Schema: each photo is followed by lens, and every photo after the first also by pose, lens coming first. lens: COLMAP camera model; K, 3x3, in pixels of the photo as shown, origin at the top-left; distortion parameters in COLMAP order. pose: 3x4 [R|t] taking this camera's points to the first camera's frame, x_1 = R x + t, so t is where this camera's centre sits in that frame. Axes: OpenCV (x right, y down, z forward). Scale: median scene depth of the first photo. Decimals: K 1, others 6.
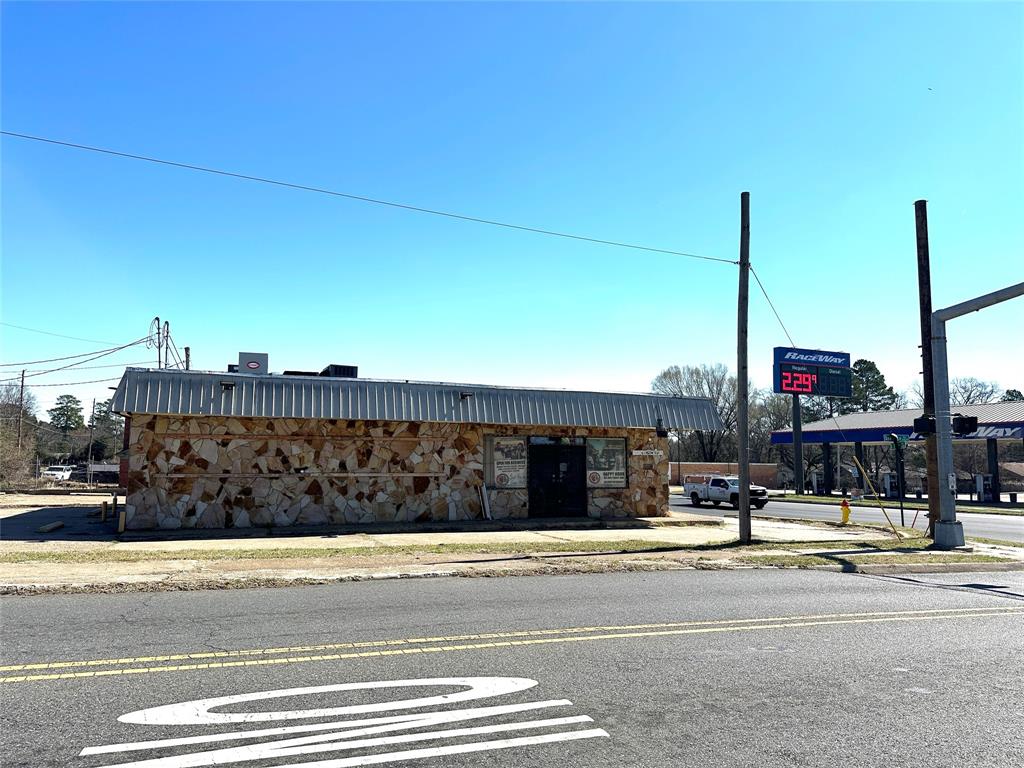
lens RADIAL K [[729.5, 0, 513.7], [0, 729.5, 385.9], [0, 0, 1]] dist [0.051425, -0.045575]
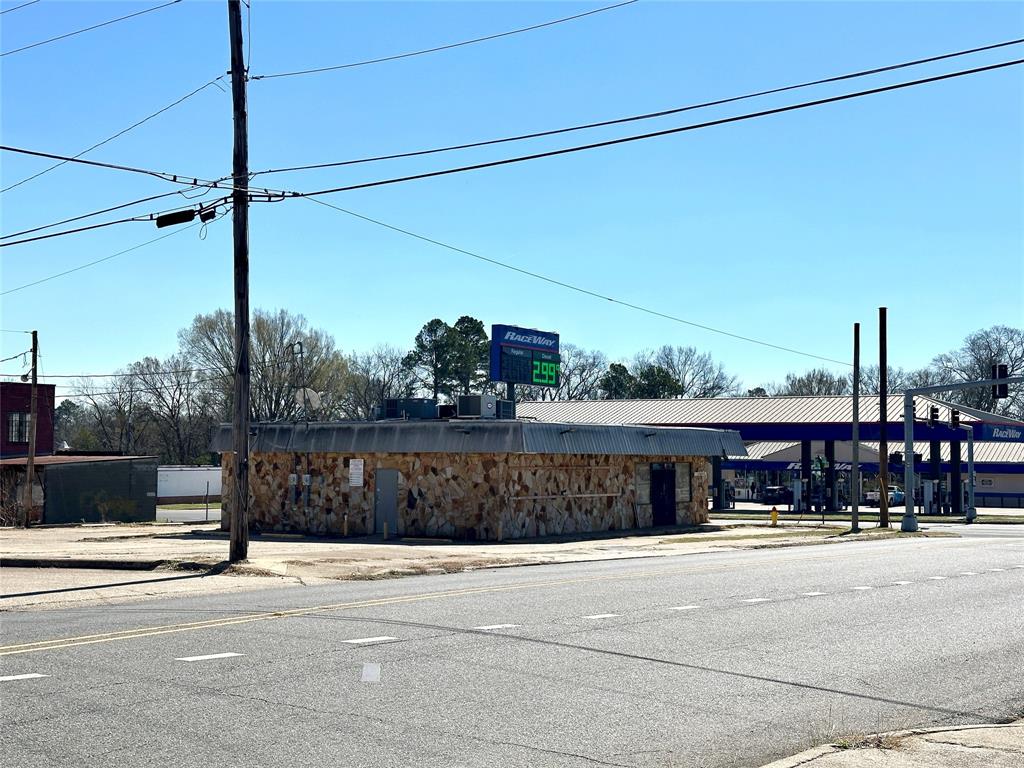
lens RADIAL K [[1411.8, 0, 512.4], [0, 1411.8, 378.2], [0, 0, 1]] dist [0.110472, 0.000000]
pose [[0.822051, 0.029852, 0.568630, -1.694517], [-0.059423, 0.997670, 0.033530, -0.158071], [-0.566304, -0.061353, 0.821910, -0.950797]]
